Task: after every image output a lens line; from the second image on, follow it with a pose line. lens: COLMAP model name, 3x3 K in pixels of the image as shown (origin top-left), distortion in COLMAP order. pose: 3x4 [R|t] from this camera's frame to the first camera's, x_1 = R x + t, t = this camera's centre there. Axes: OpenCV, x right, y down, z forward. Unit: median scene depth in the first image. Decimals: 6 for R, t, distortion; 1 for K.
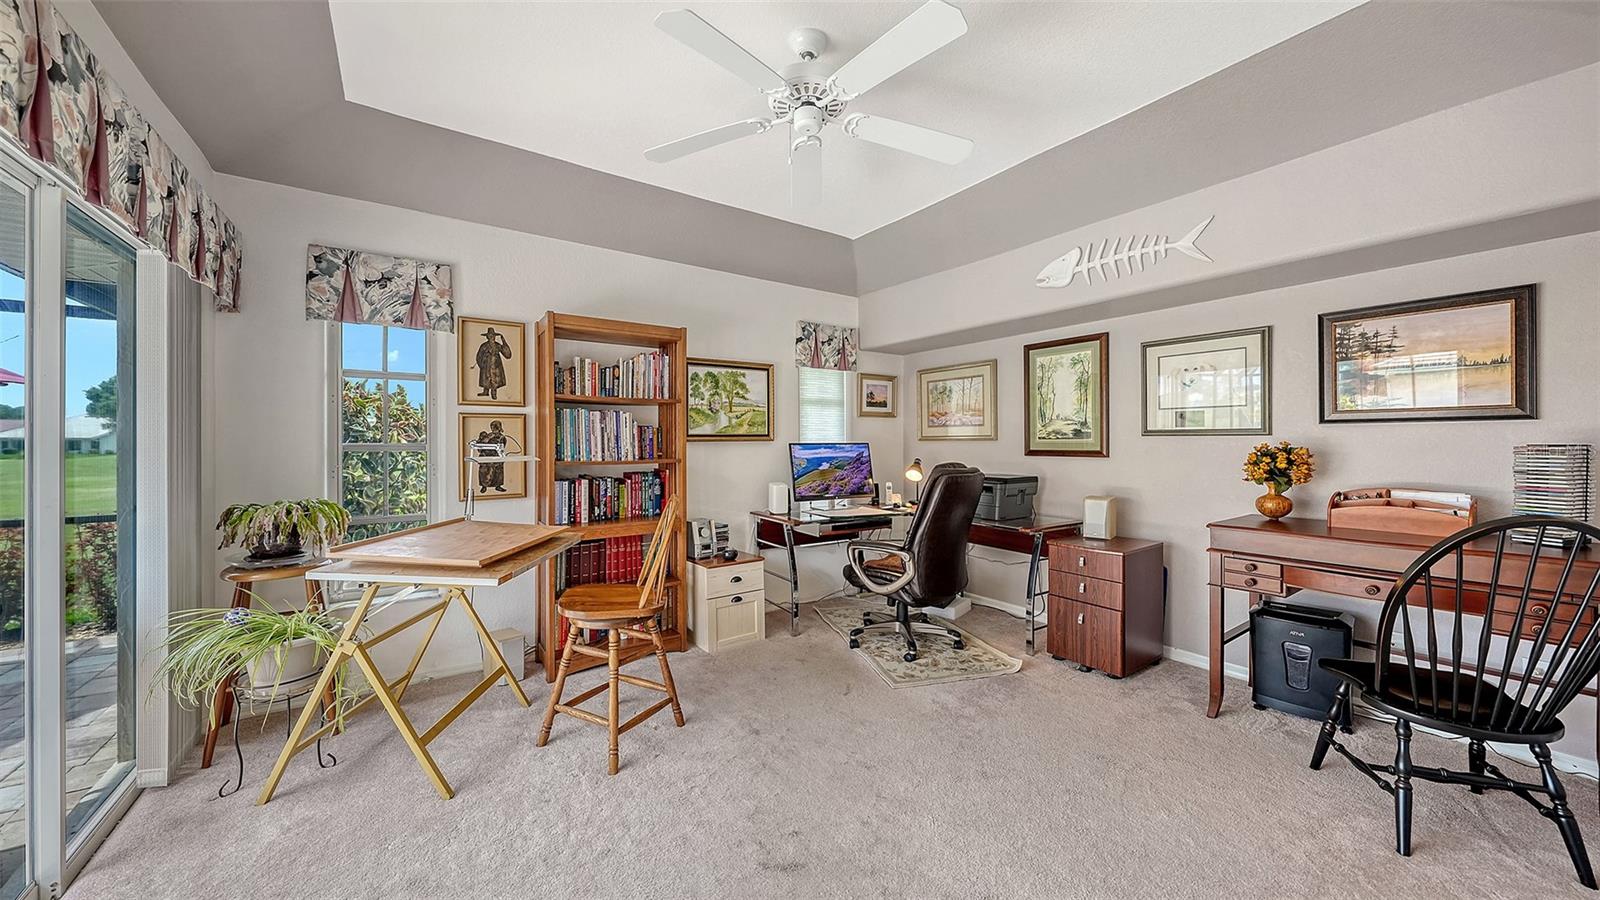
lens RADIAL K [[560.8, 0, 788.1], [0, 560.8, 443.3], [0, 0, 1]] dist [-0.002685, -0.000733]
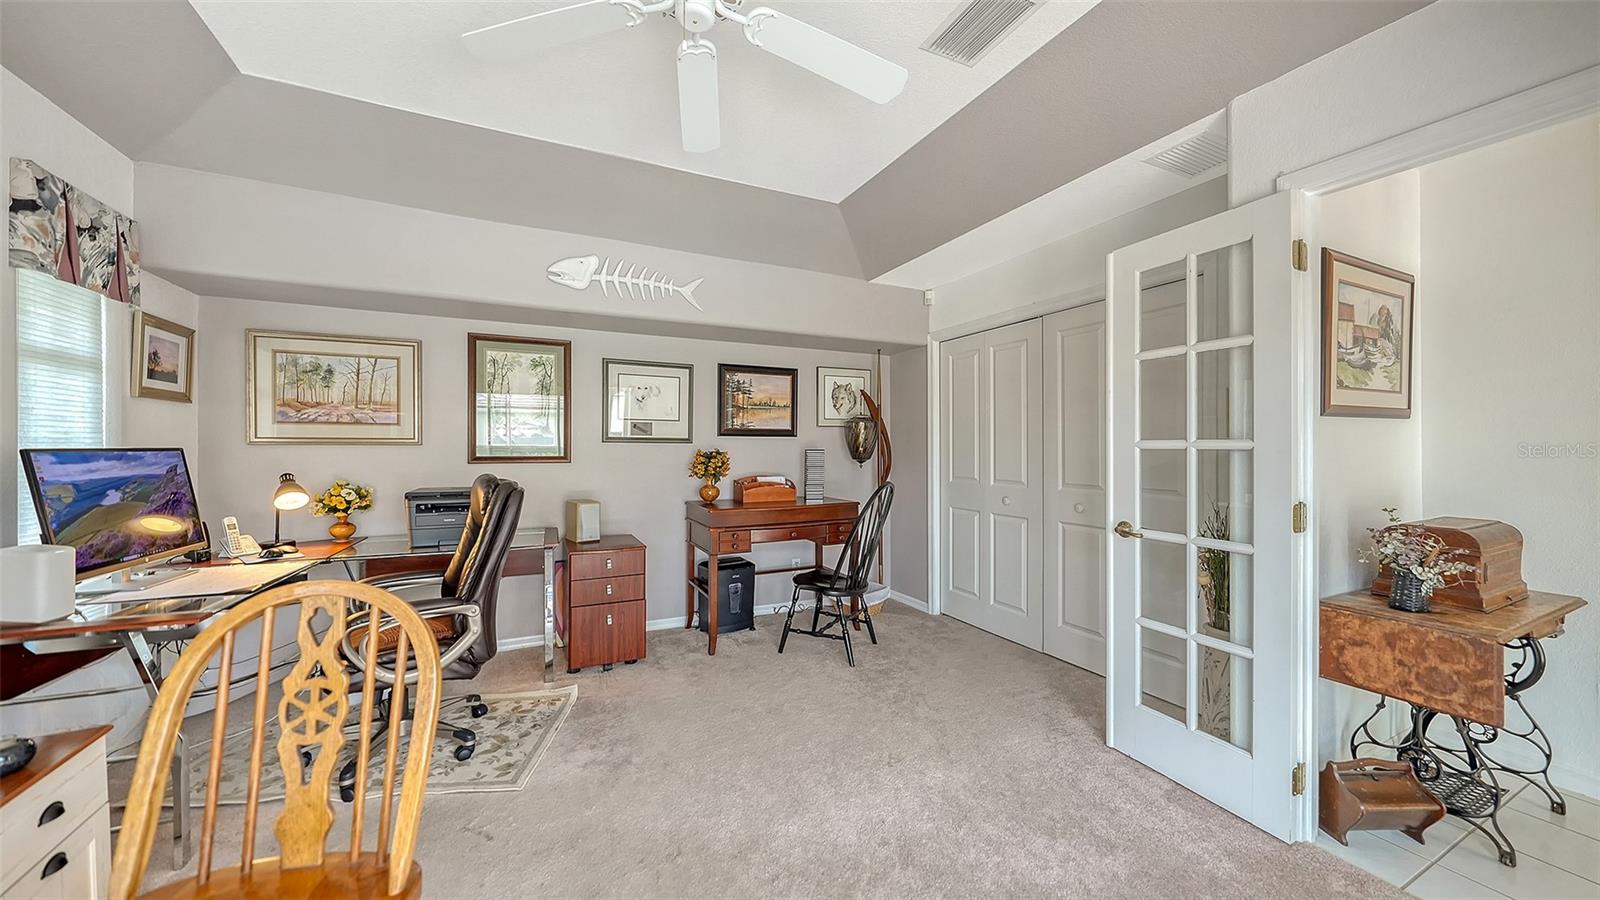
lens RADIAL K [[560.8, 0, 808.7], [0, 560.8, 444.8], [0, 0, 1]] dist [-0.002685, -0.000733]
pose [[0.128261, 0.007348, 0.991713, -0.366228], [-0.000526, 0.999973, -0.007341, -0.000474], [-0.991740, 0.000420, 0.128261, 0.408835]]
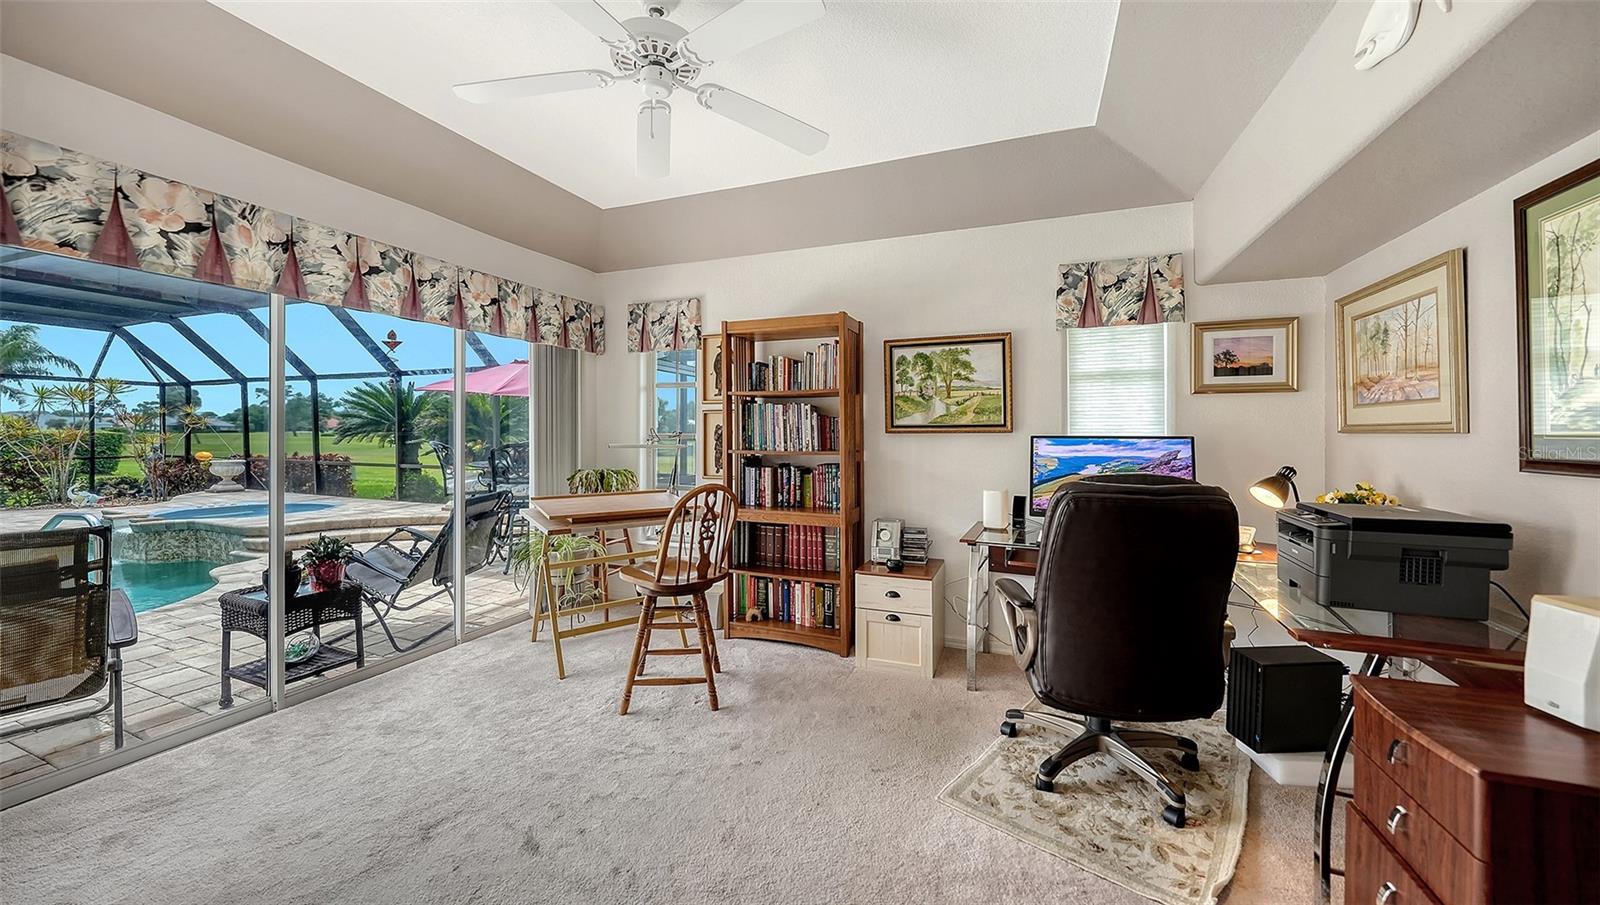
lens RADIAL K [[570.8, 0, 800.2], [0, 570.8, 433.0], [0, 0, 1]] dist [-0.007214, -0.000121]
pose [[0.554003, 0.003838, -0.832506, 0.503157], [-0.005810, 0.999983, 0.000744, -0.003060], [0.832494, 0.004425, 0.554016, 0.363847]]
